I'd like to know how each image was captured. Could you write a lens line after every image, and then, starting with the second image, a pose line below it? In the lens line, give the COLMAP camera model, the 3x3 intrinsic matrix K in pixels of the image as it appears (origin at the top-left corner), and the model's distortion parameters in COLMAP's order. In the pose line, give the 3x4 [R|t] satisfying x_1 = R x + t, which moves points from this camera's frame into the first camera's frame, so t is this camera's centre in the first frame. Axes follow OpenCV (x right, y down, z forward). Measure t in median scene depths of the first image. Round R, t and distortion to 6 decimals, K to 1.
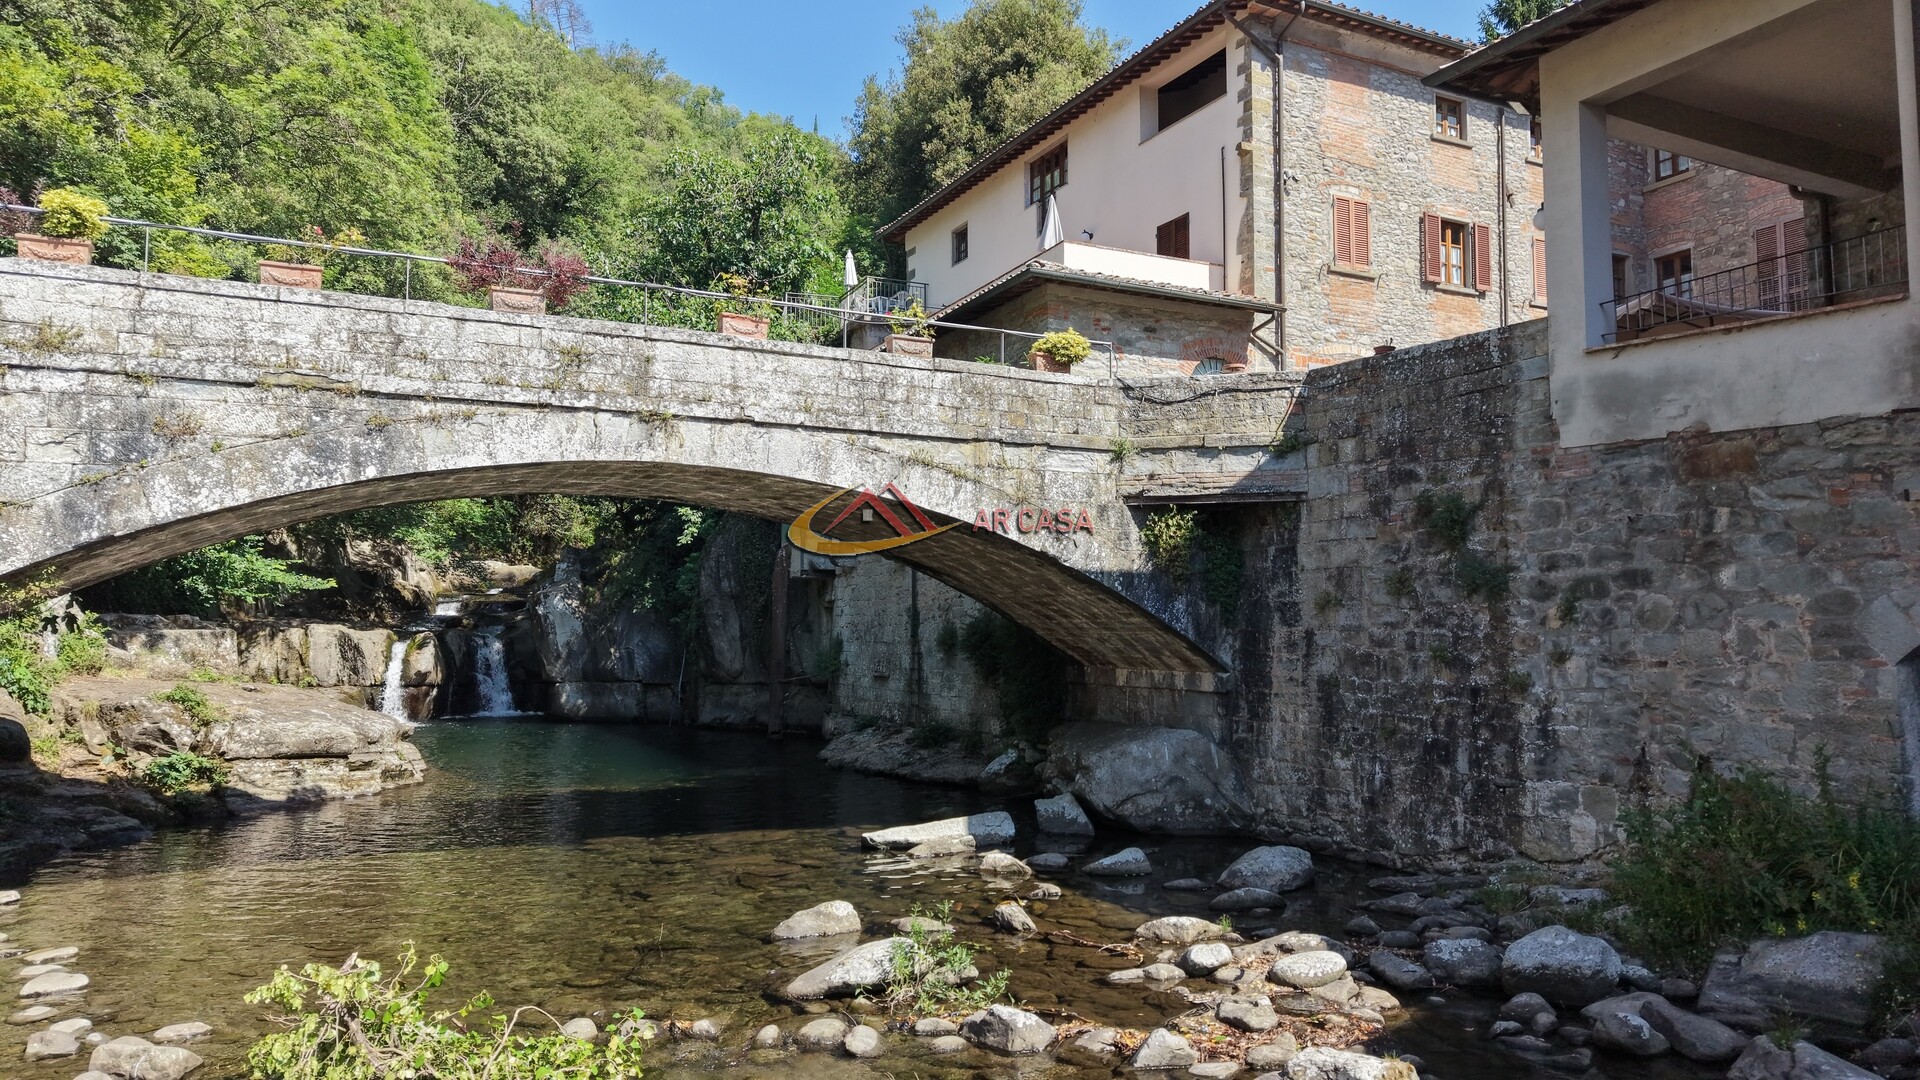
lens RADIAL K [[1280.6, 0, 960.3], [0, 1280.6, 539.3], [0, 0, 1]] dist [0.037116, -0.039576]
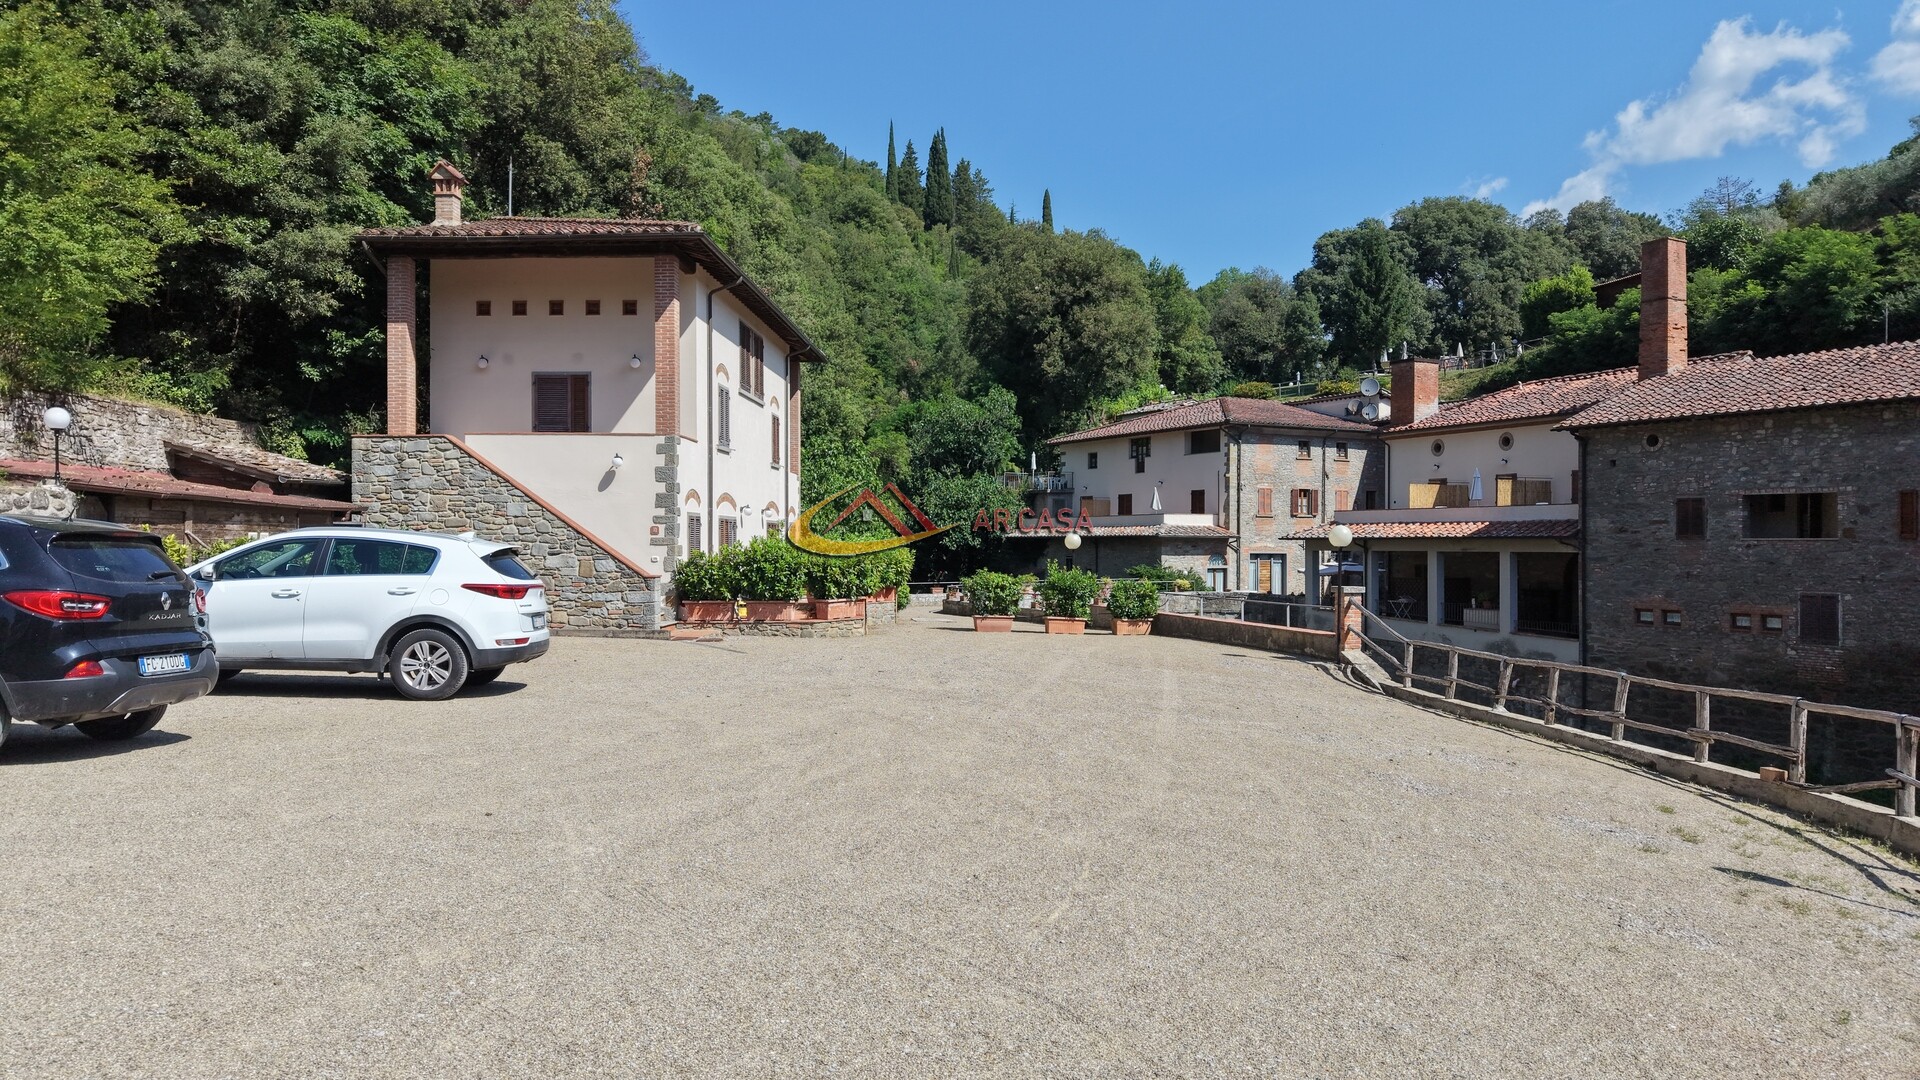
lens RADIAL K [[1280.6, 0, 948.6], [0, 1280.6, 546.8], [0, 0, 1]] dist [0.037116, -0.039576]
pose [[0.999076, -0.000252, 0.042983, -0.727609], [-0.003025, 0.997092, 0.076149, -0.524659], [-0.042877, -0.076208, 0.996170, -2.544668]]
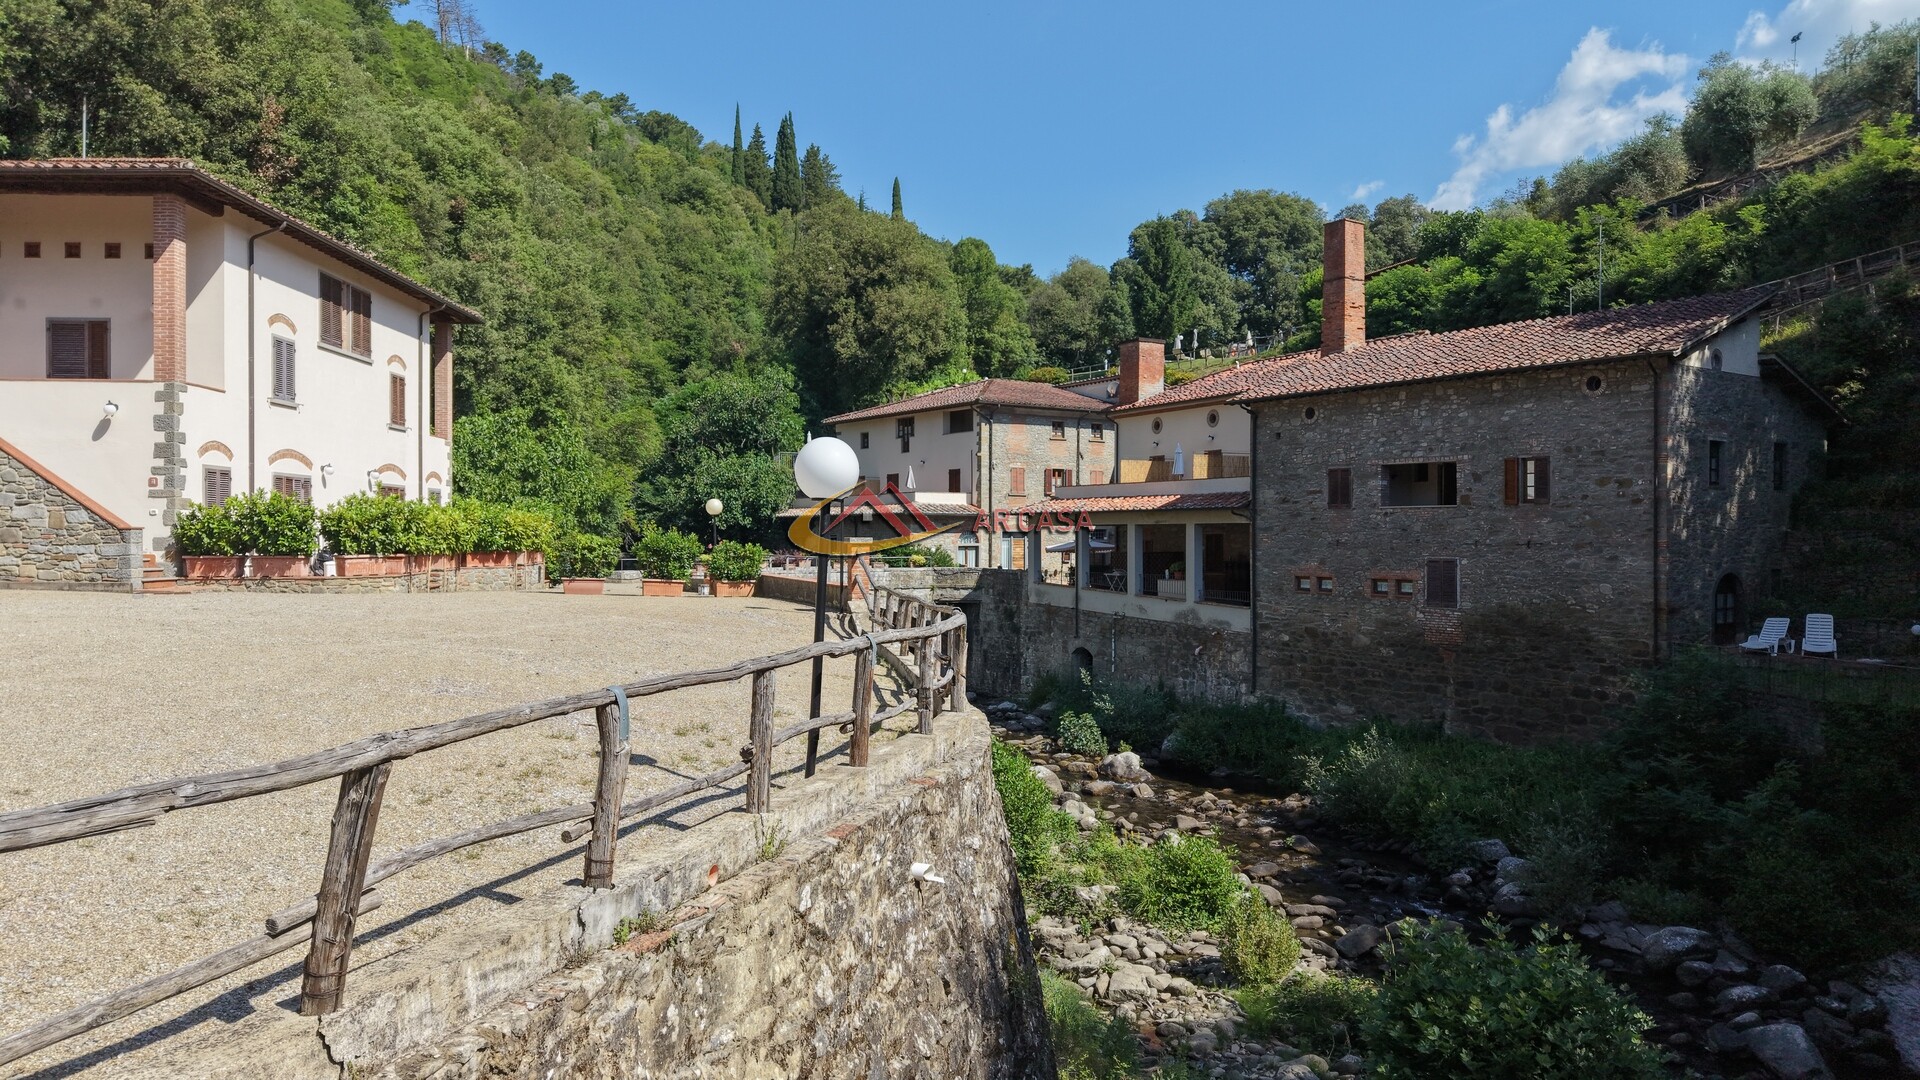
lens RADIAL K [[1280.6, 0, 944.9], [0, 1280.6, 553.4], [0, 0, 1]] dist [0.037116, -0.039576]
pose [[0.992181, -0.002342, 0.124785, -0.291919], [-0.008488, 0.996243, 0.086186, -0.478851], [-0.124518, -0.086571, 0.988433, -2.575123]]
